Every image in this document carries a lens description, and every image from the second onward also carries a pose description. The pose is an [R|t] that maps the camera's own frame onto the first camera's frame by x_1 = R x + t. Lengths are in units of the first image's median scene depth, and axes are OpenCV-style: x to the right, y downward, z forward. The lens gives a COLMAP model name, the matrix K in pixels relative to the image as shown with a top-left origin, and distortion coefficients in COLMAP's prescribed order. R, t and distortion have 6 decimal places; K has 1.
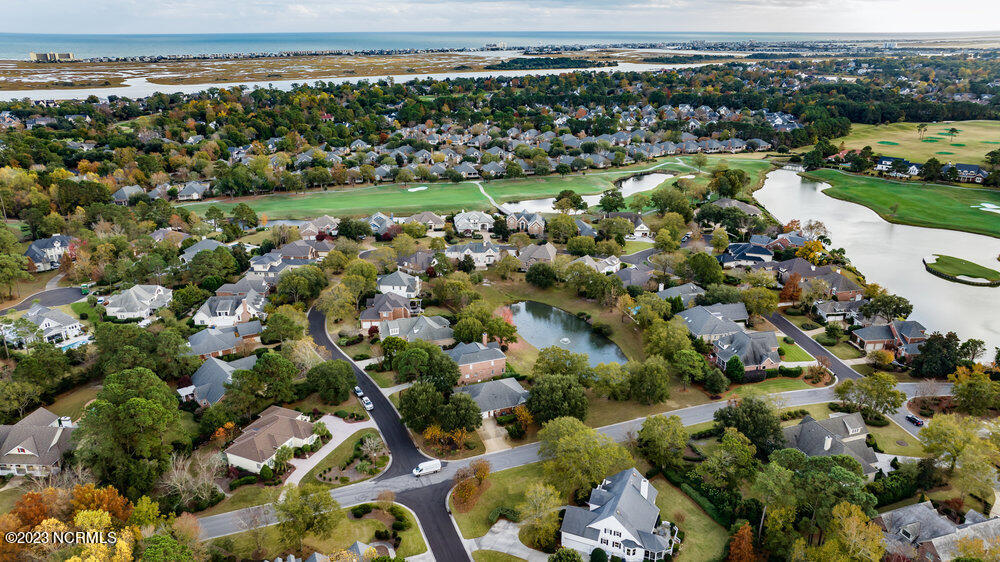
lens RADIAL K [[706.7, 0, 497.1], [0, 706.7, 275.7], [0, 0, 1]] dist [-0.016471, 0.020050]
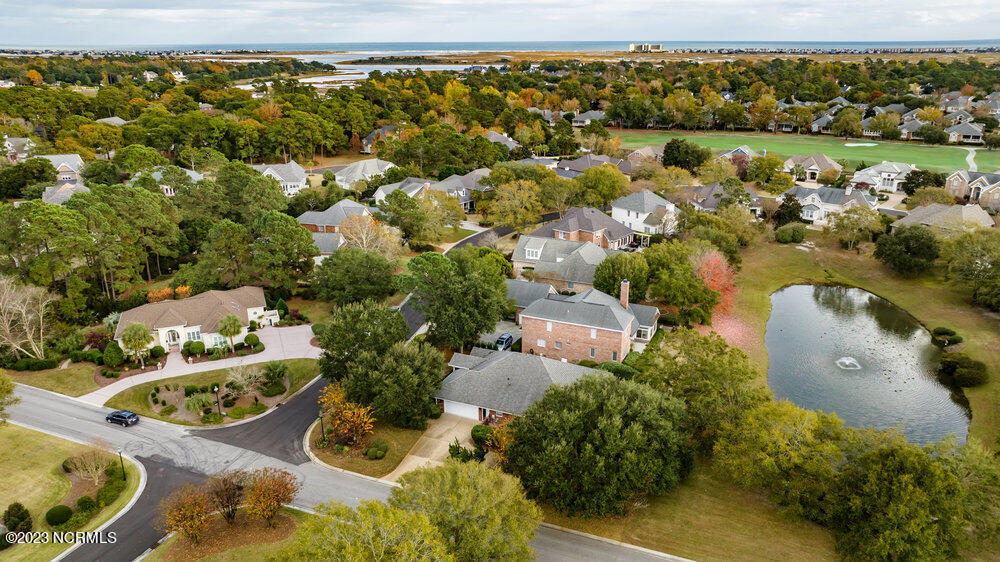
lens RADIAL K [[706.7, 0, 506.5], [0, 706.7, 286.3], [0, 0, 1]] dist [-0.016471, 0.020050]
pose [[0.712911, 0.234666, -0.660826, 0.206770], [-0.238548, 0.967302, 0.086148, 0.052682], [0.659434, 0.096222, 0.745579, 0.482375]]
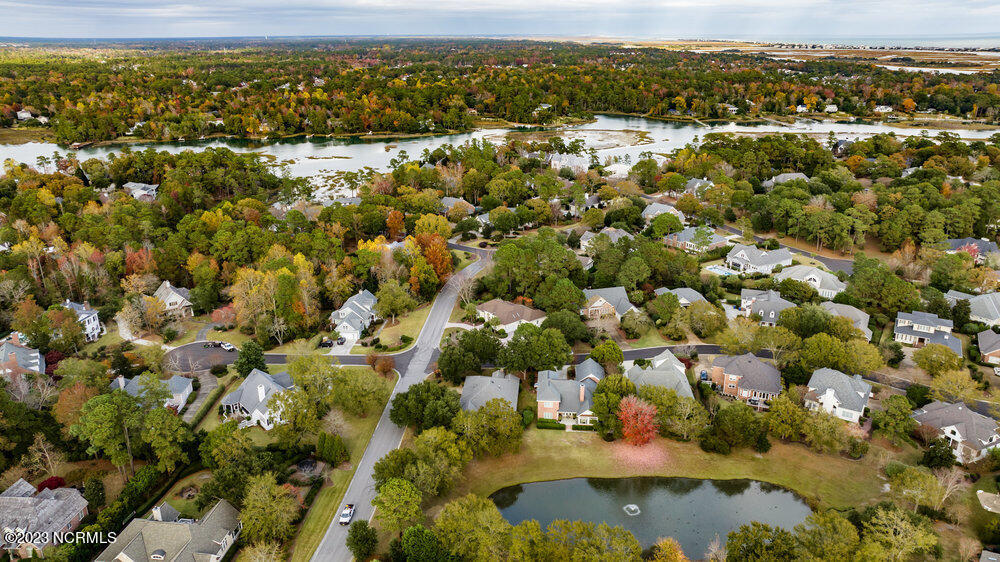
lens RADIAL K [[706.7, 0, 496.9], [0, 706.7, 277.9], [0, 0, 1]] dist [-0.016471, 0.020050]
pose [[-0.421539, 0.304655, -0.854102, 0.572349], [-0.309645, 0.836904, 0.451344, -0.299760], [0.852306, 0.454728, -0.258453, 0.888634]]
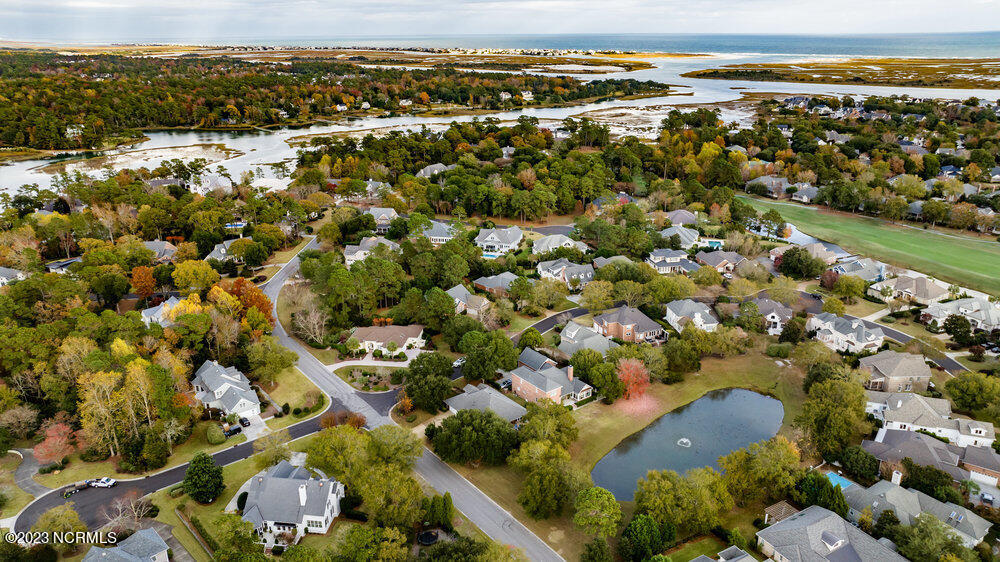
lens RADIAL K [[706.7, 0, 503.7], [0, 706.7, 286.2], [0, 0, 1]] dist [-0.016471, 0.020050]
pose [[0.292222, 0.328177, -0.898279, 0.611019], [-0.325050, 0.917443, 0.229436, -0.158361], [0.899416, 0.224940, 0.374771, 0.468080]]
